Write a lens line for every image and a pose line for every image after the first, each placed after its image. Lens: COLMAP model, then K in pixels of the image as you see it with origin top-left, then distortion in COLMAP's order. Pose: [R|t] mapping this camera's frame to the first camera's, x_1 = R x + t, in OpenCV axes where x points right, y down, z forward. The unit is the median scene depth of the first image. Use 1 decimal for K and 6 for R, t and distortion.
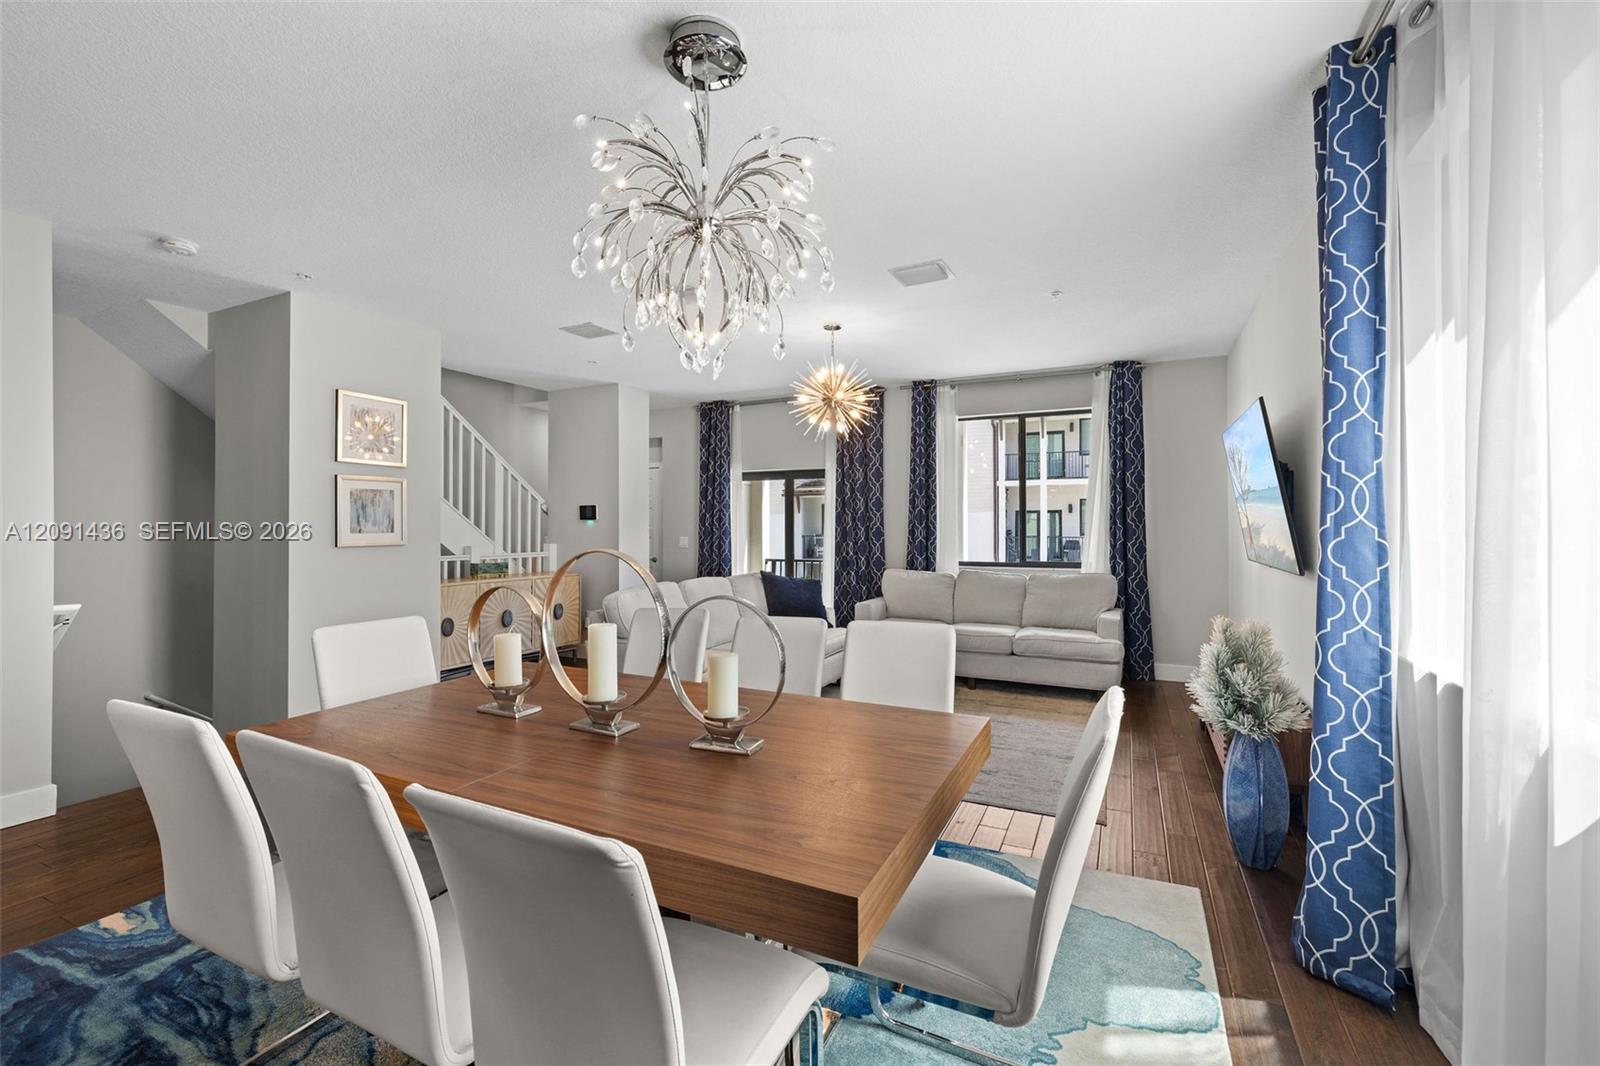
lens RADIAL K [[679.9, 0, 800.0], [0, 679.9, 533.0], [0, 0, 1]] dist [-0.002021, -0.000283]
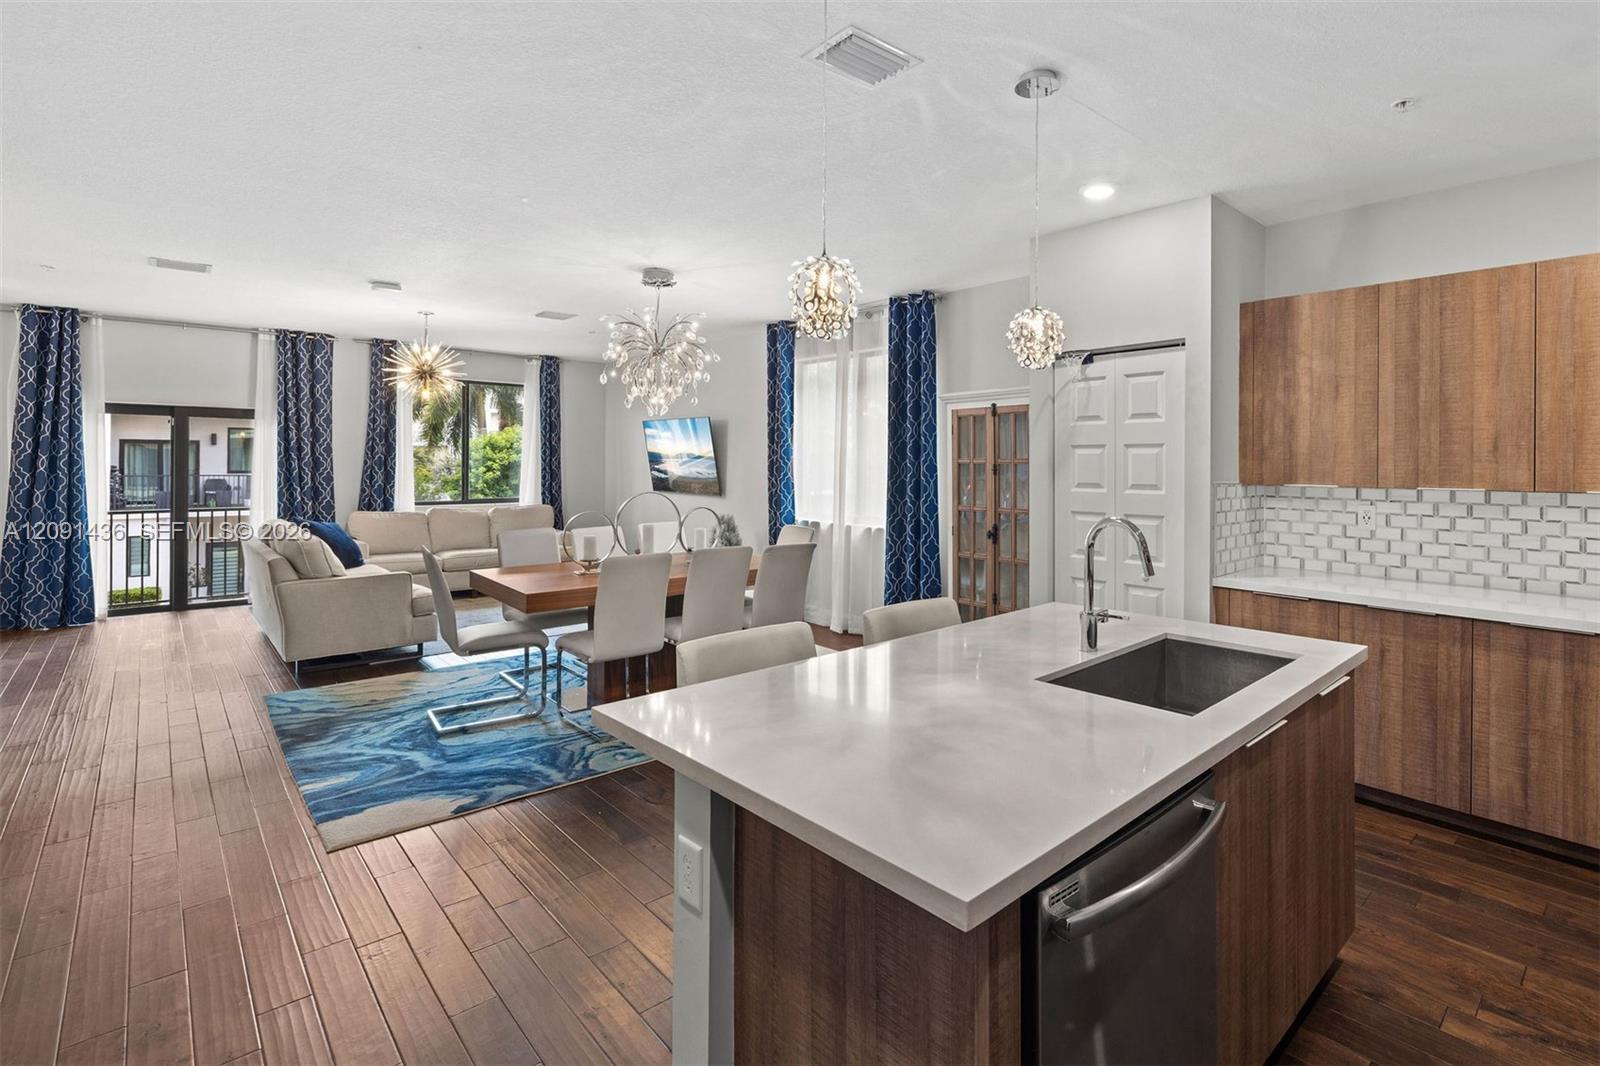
lens RADIAL K [[764.2, 0, 882.1], [0, 764.2, 464.2], [0, 0, 1]] dist [-0.000915, -0.000733]
pose [[0.346057, 0.003178, 0.938208, -0.993644], [-0.000938, 0.999995, -0.003042, -0.025445], [-0.938213, 0.000173, 0.346058, -0.271502]]
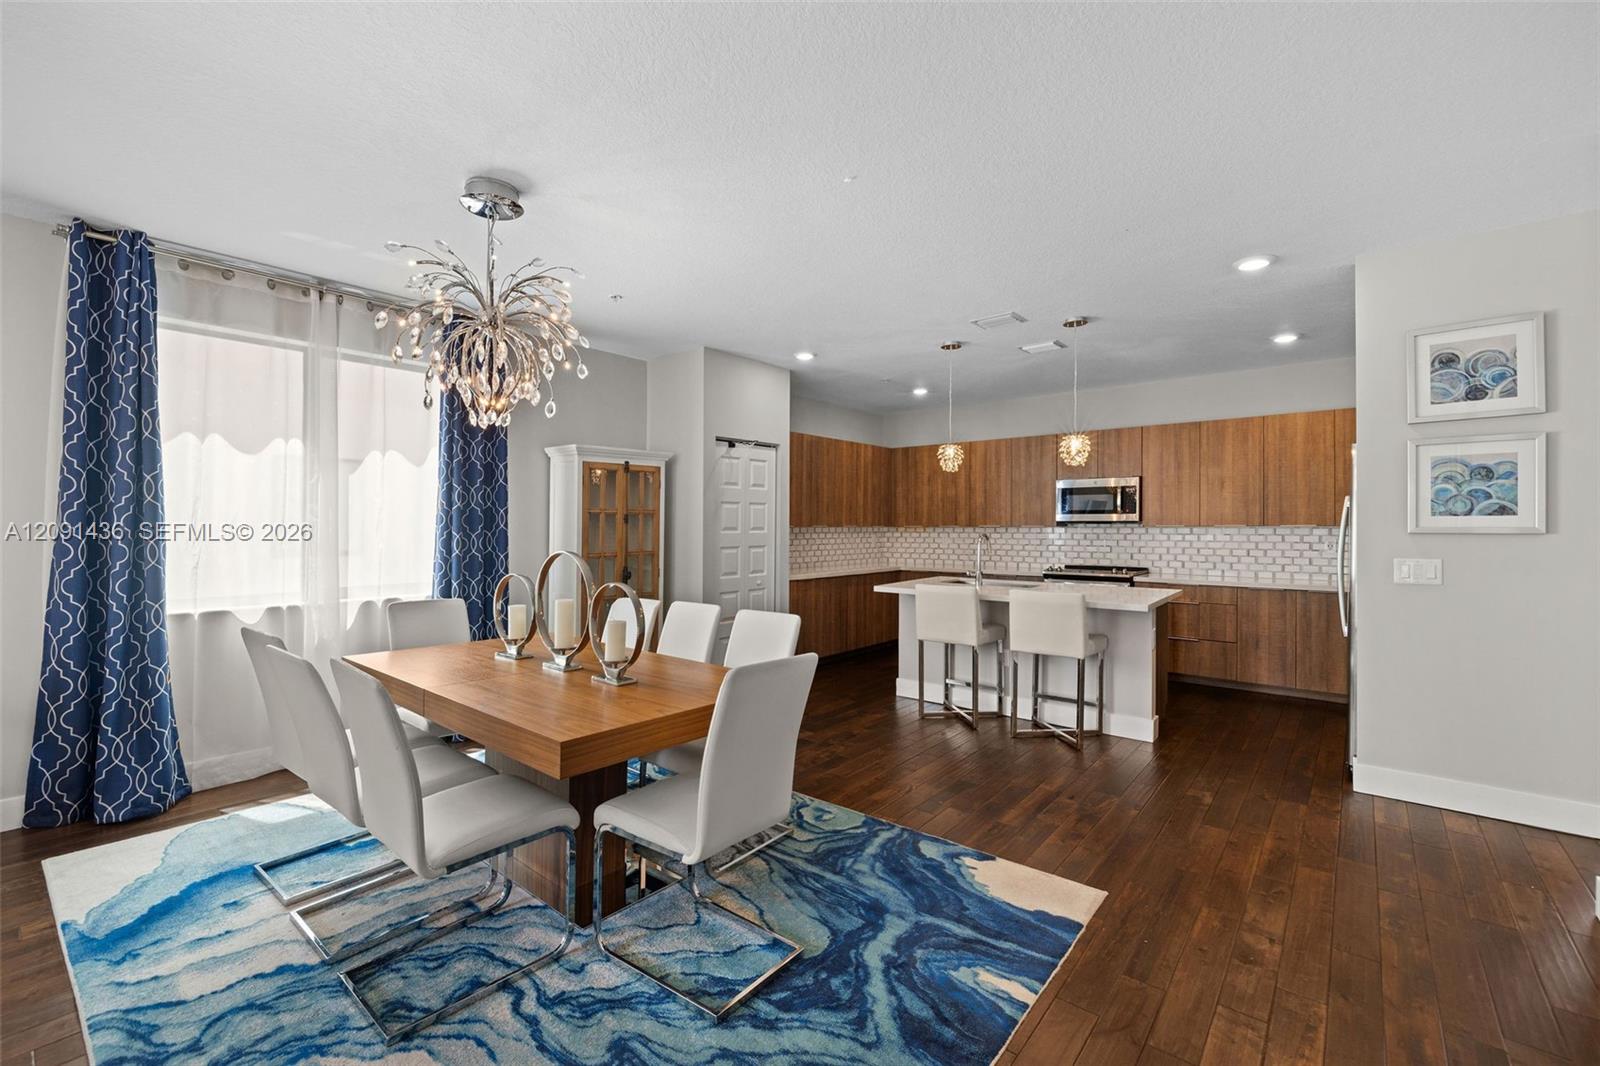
lens RADIAL K [[675.6, 0, 795.6], [0, 675.6, 520.9], [0, 0, 1]] dist [-0.001167, -0.000079]
pose [[-0.970789, 0.004878, 0.239886, -0.464950], [0.004683, 0.999988, -0.001381, -0.014834], [-0.239890, -0.000217, -0.970800, 0.933764]]
